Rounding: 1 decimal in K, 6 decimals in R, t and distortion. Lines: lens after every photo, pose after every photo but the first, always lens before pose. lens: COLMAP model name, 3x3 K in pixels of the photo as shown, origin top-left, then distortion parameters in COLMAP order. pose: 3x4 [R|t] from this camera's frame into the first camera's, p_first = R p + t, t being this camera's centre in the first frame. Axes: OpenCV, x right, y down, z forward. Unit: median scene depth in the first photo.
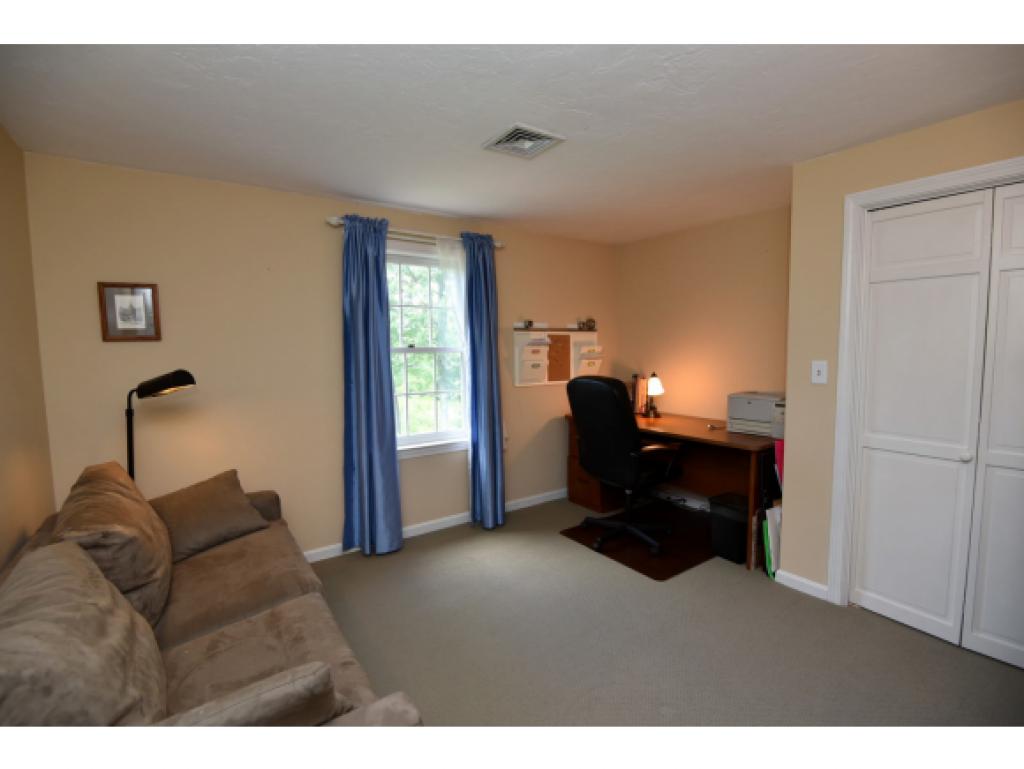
lens RADIAL K [[475.0, 0, 513.1], [0, 475.0, 385.6], [0, 0, 1]] dist [0.003112, 0.000134]
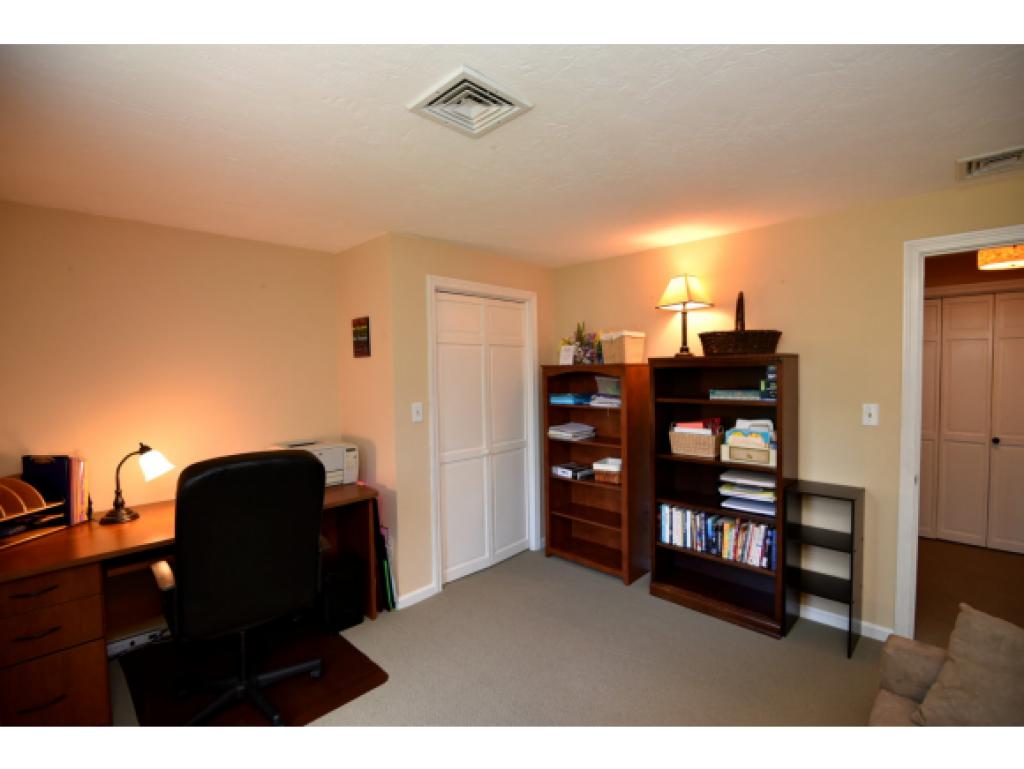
lens RADIAL K [[475.0, 0, 512.5], [0, 475.0, 384.6], [0, 0, 1]] dist [0.003112, 0.000134]
pose [[-0.166809, -0.020207, 0.985782, -0.589081], [0.108682, 0.993321, 0.038752, -0.117767], [-0.979981, 0.113601, -0.163499, 0.949180]]
